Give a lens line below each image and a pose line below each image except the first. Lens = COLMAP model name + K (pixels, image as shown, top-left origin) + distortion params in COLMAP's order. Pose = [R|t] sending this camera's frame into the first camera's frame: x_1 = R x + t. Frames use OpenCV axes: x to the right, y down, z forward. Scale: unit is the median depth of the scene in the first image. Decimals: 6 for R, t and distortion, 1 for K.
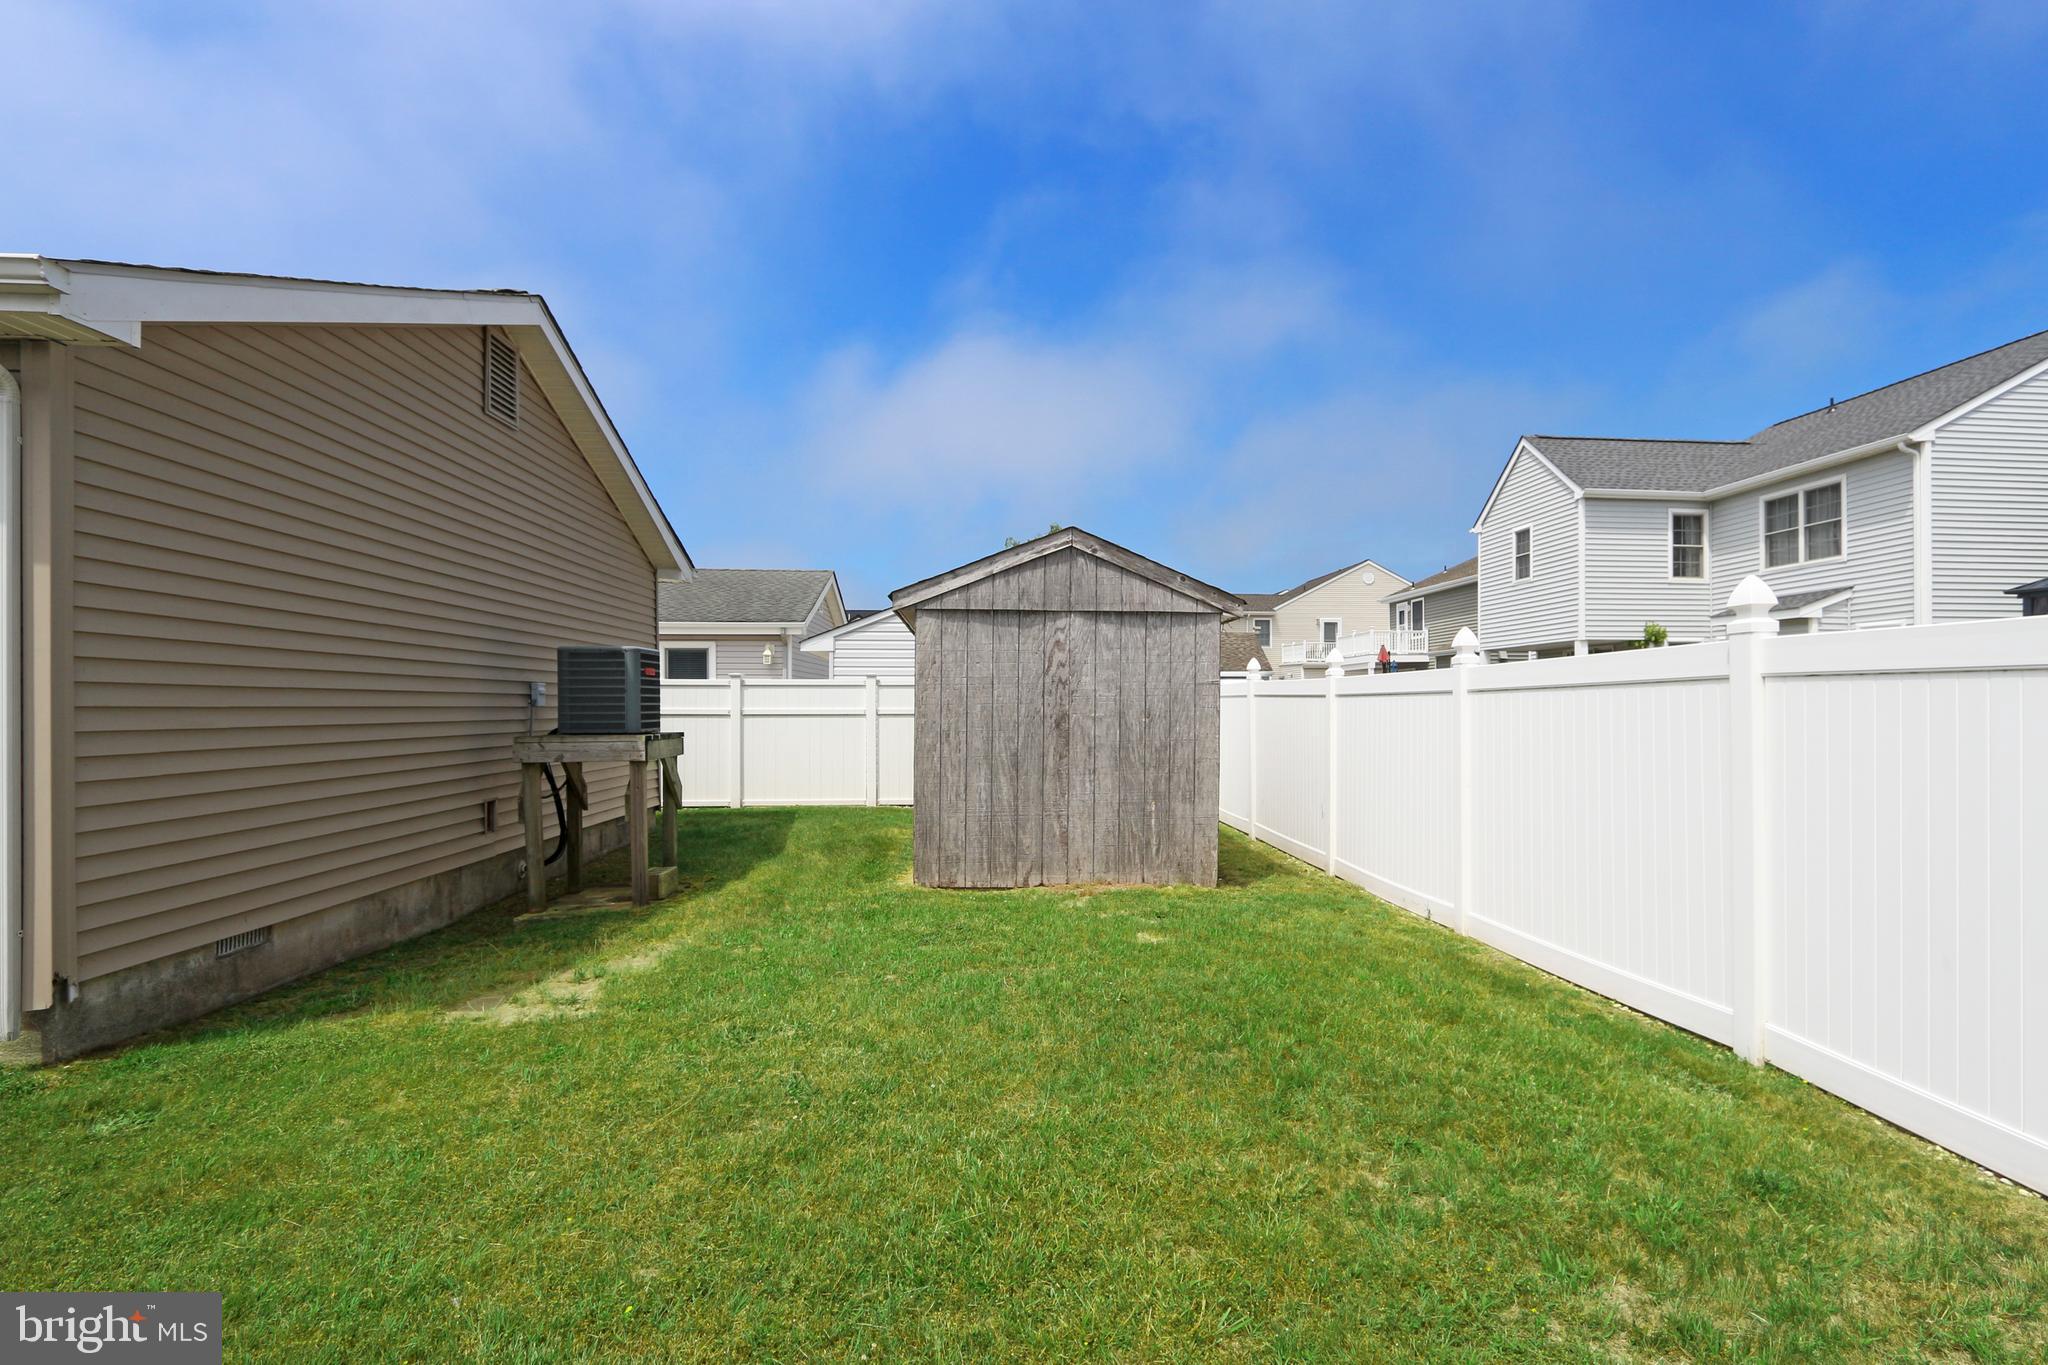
lens RADIAL K [[964.3, 0, 1028.3], [0, 964.3, 710.4], [0, 0, 1]] dist [-0.001606, 0.001056]
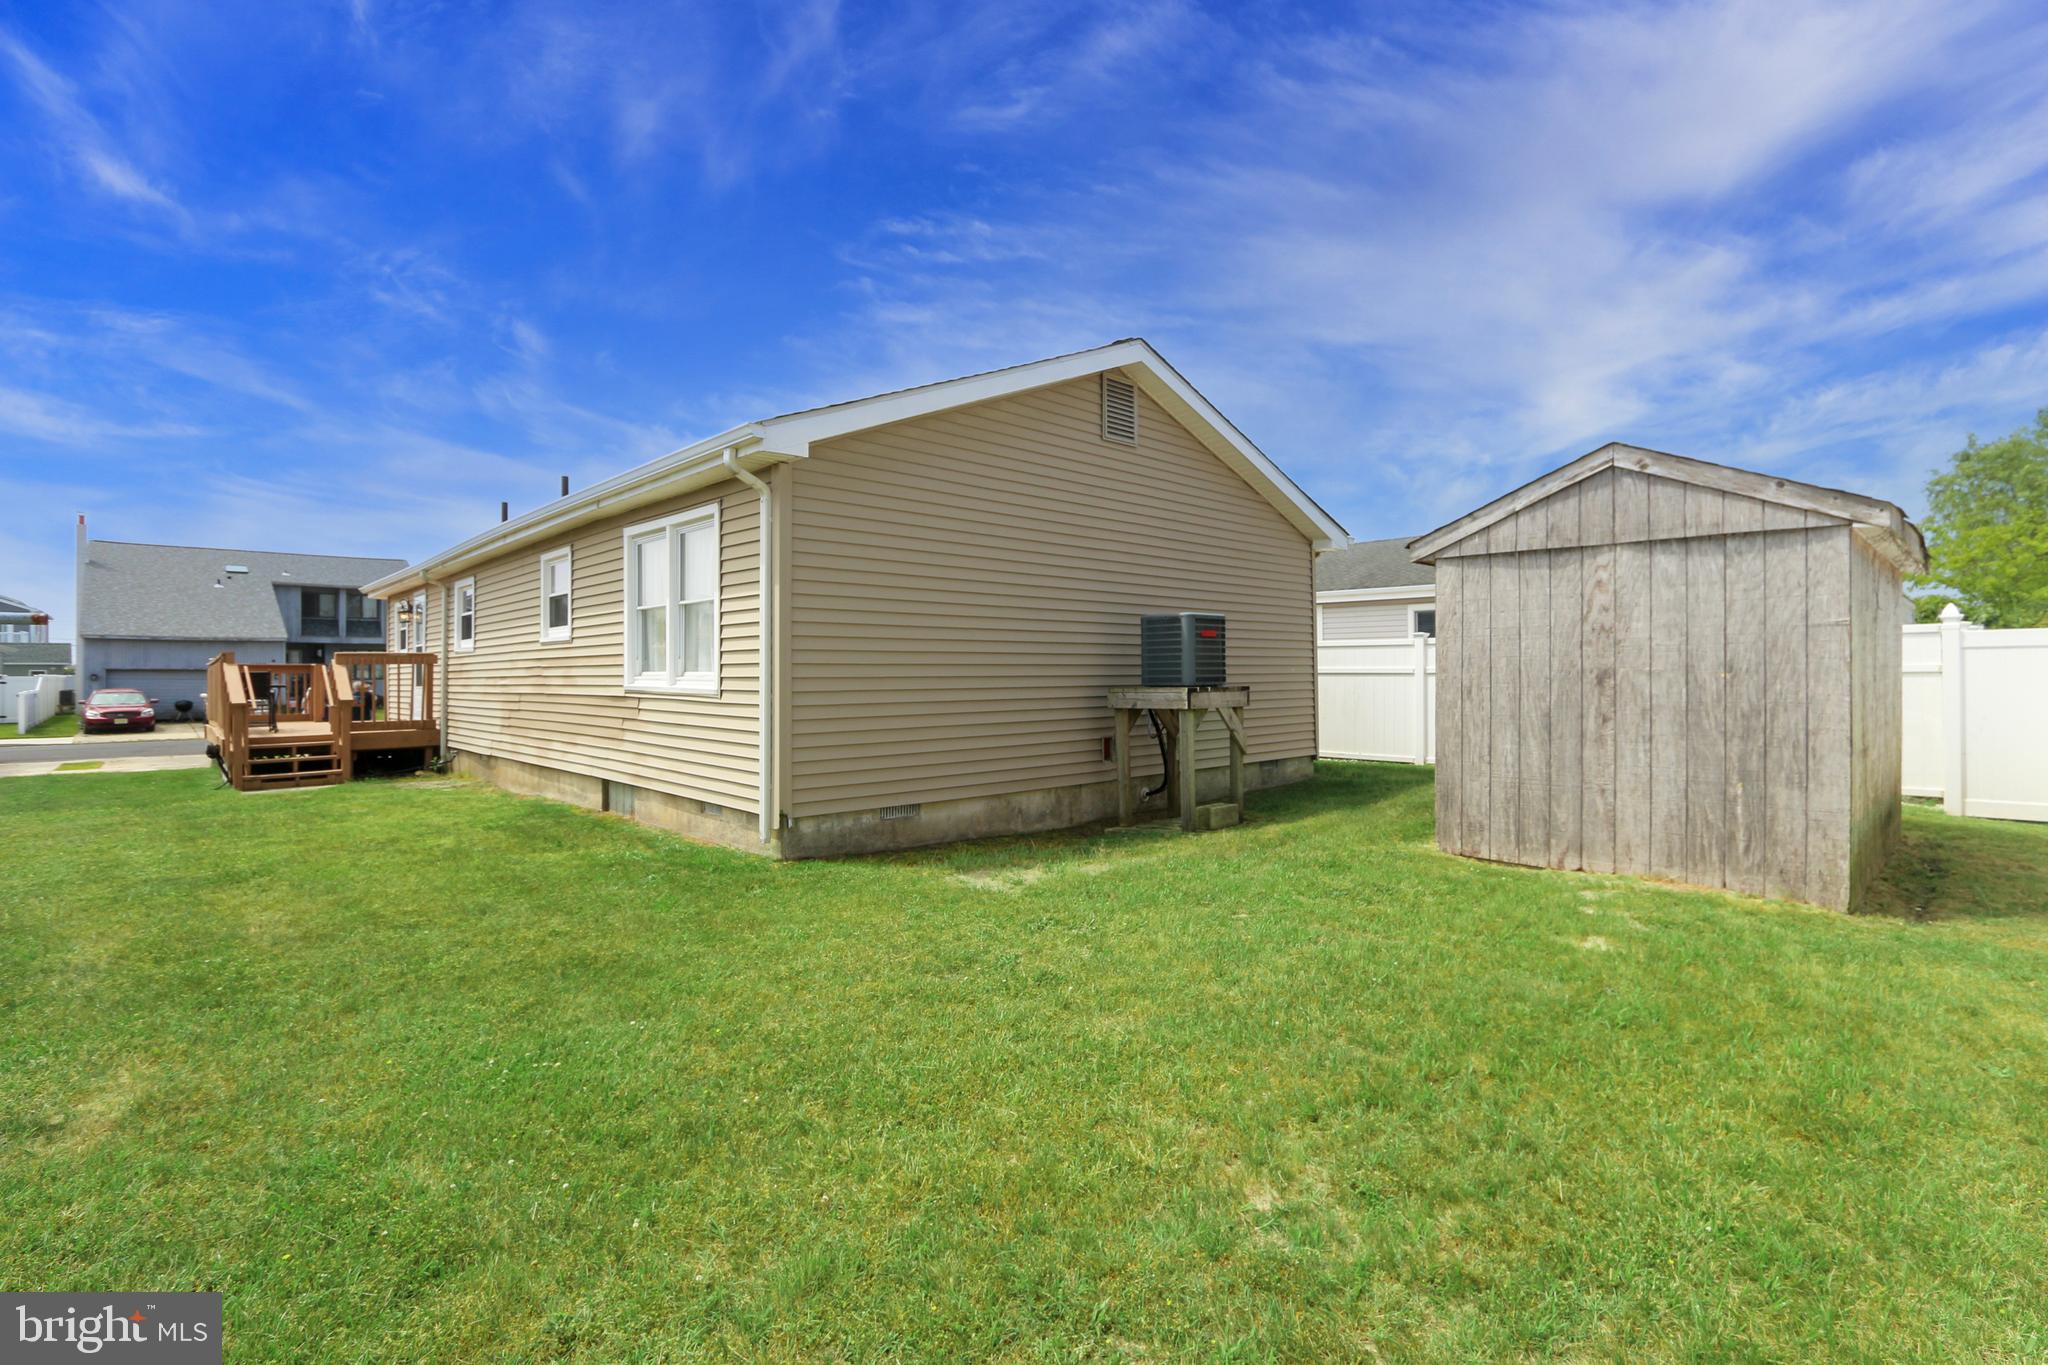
lens RADIAL K [[941.5, 0, 1074.2], [0, 941.5, 655.3], [0, 0, 1]] dist [-0.004516, 0.000116]
pose [[0.662096, -0.015092, -0.749267, 0.341017], [0.001085, 0.999815, -0.019179, 0.007935], [0.749418, 0.011885, 0.661990, 0.119297]]
